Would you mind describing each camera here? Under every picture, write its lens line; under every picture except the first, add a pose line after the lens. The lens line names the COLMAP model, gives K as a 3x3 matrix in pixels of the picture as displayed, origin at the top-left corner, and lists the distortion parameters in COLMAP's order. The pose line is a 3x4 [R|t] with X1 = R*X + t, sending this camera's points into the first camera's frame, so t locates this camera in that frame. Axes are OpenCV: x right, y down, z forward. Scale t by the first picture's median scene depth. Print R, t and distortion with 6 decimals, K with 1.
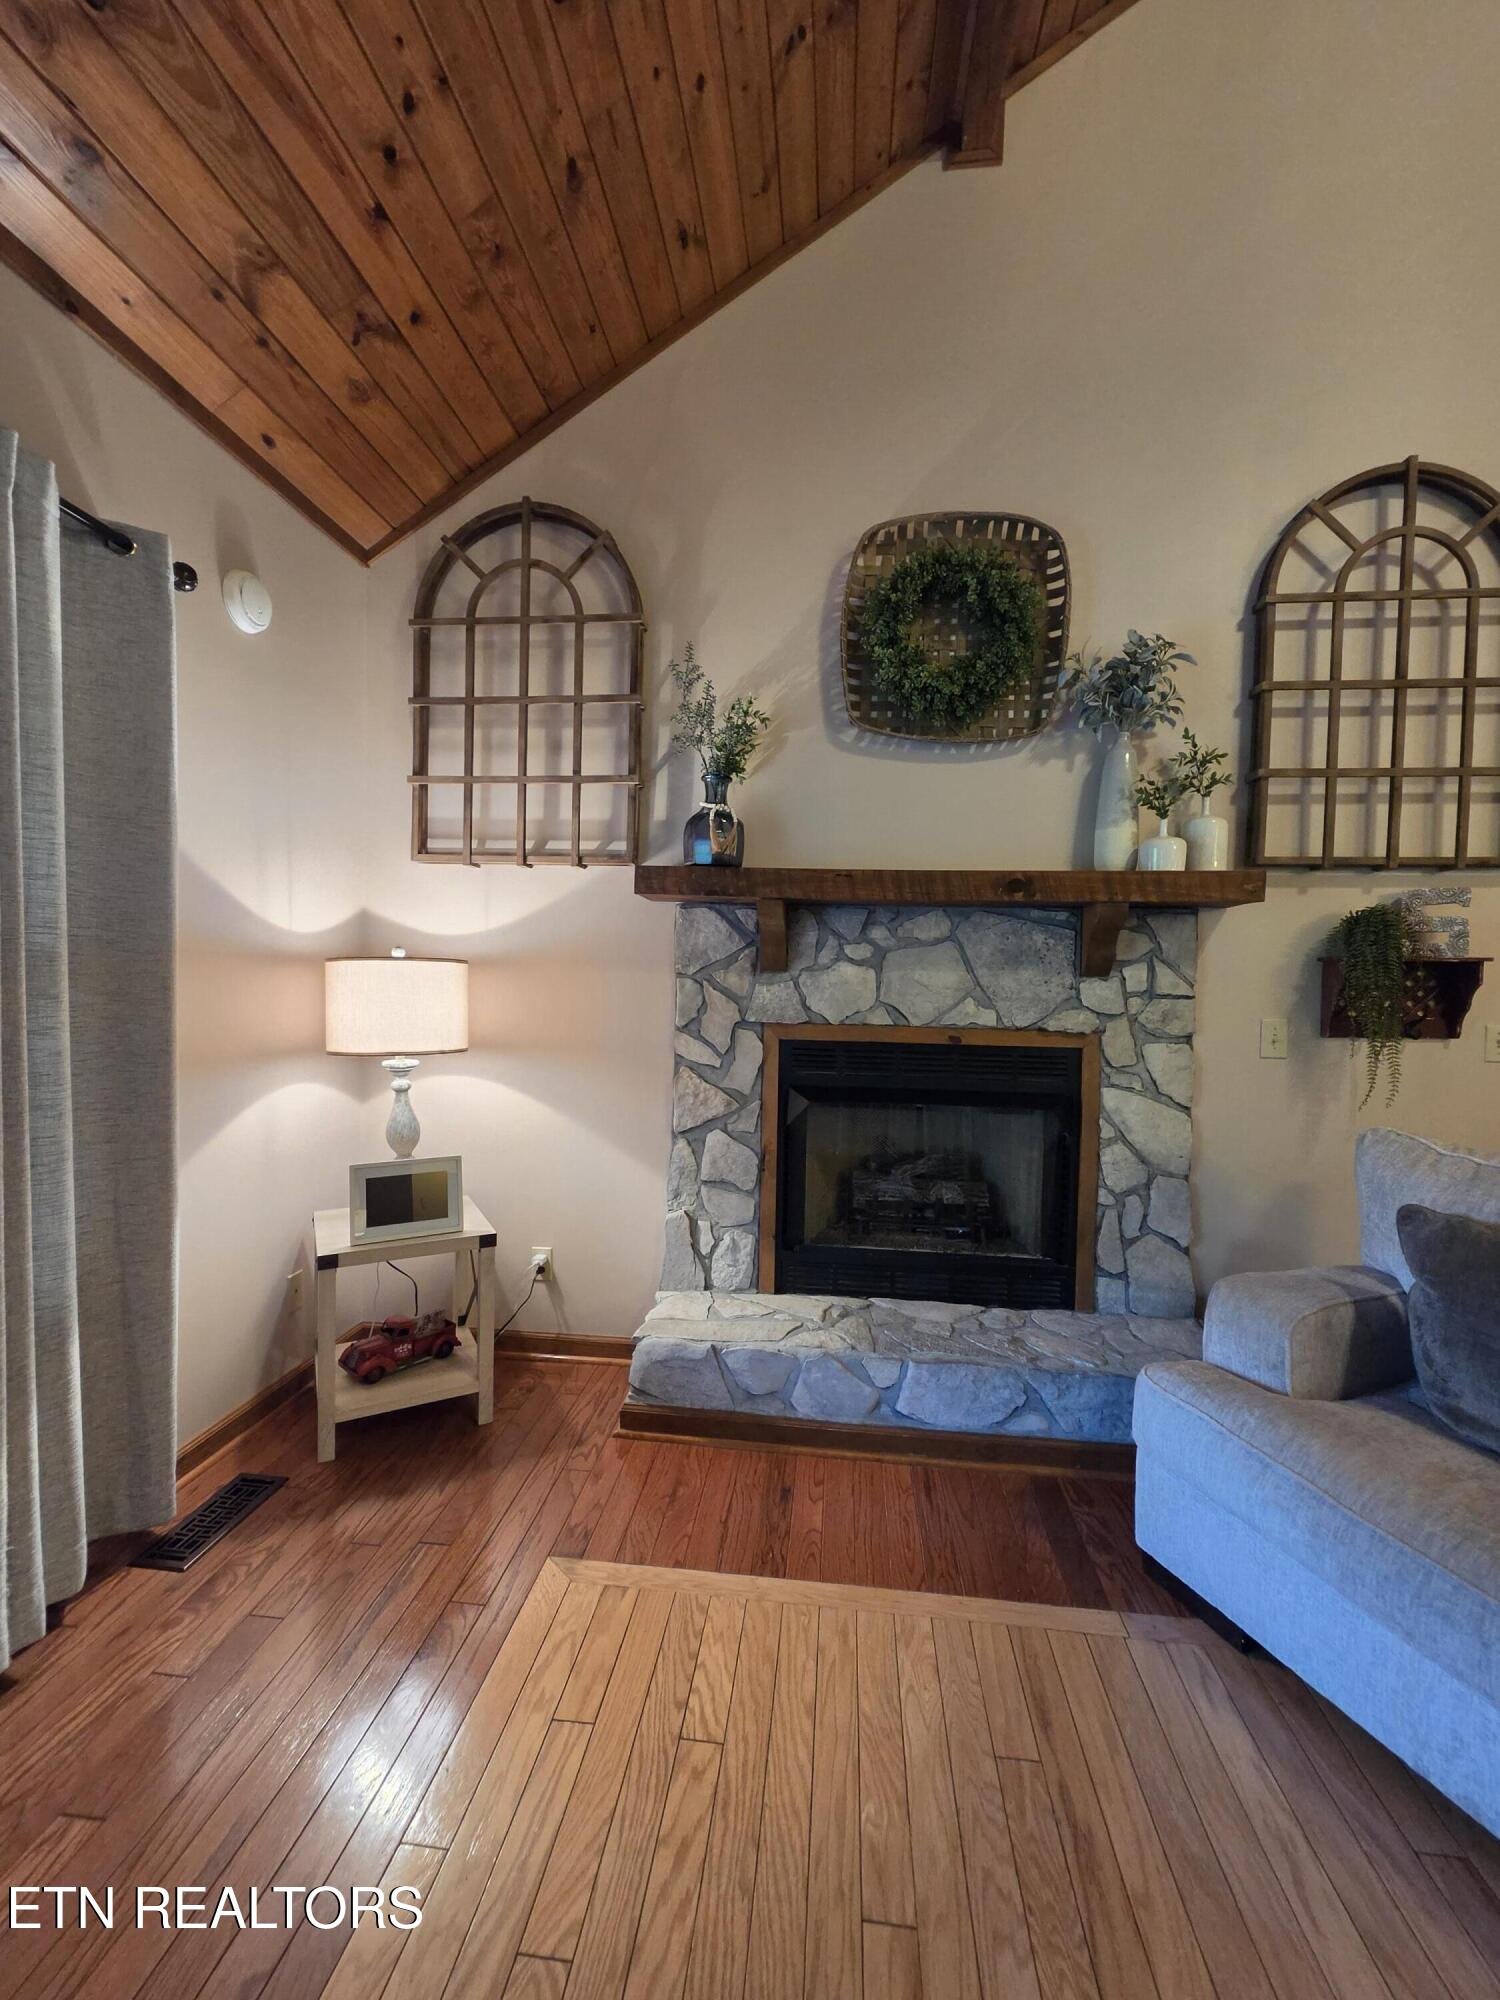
lens RADIAL K [[820.0, 0, 757.4], [0, 820.0, 1006.2], [0, 0, 1]] dist [0.000387, -0.000020]
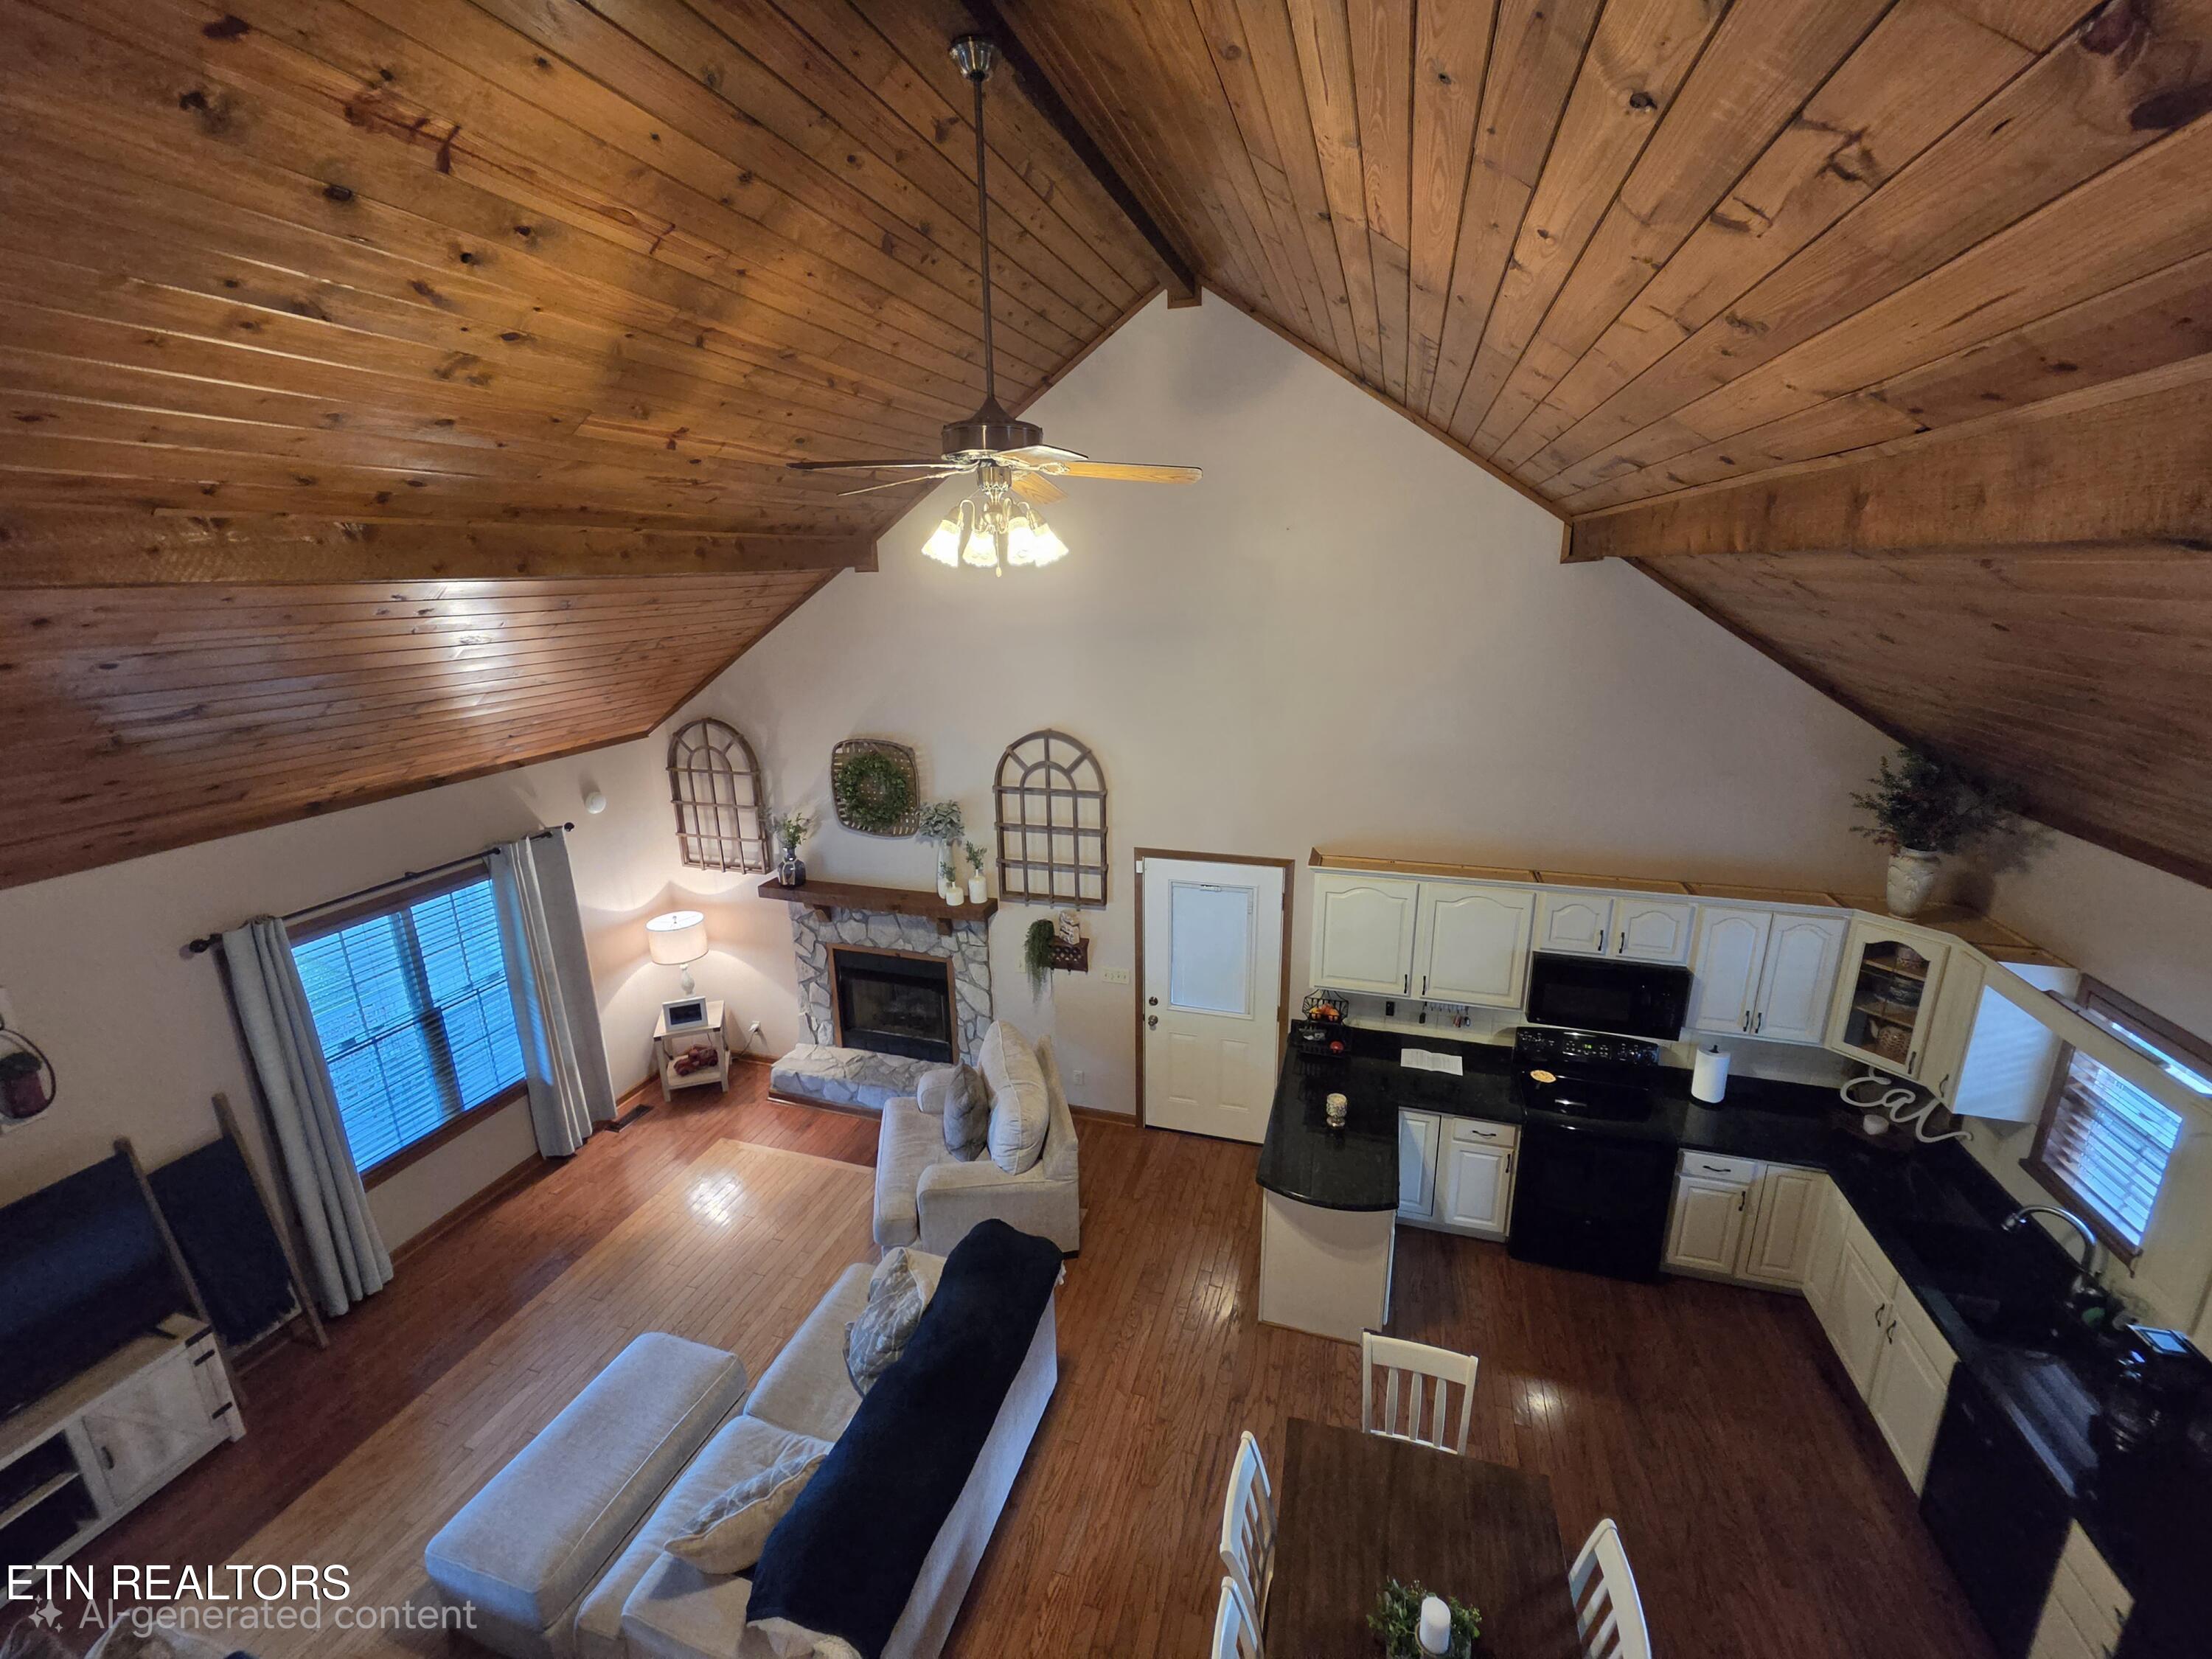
lens RADIAL K [[899.4, 0, 1114.6], [0, 899.4, 808.2], [0, 0, 1]] dist [-0.000053, 0.000328]
pose [[0.982080, 0.016055, -0.187778, 1.351769], [0.028462, 0.972303, 0.231986, -0.962151], [0.186302, -0.233173, 0.954422, -1.254264]]
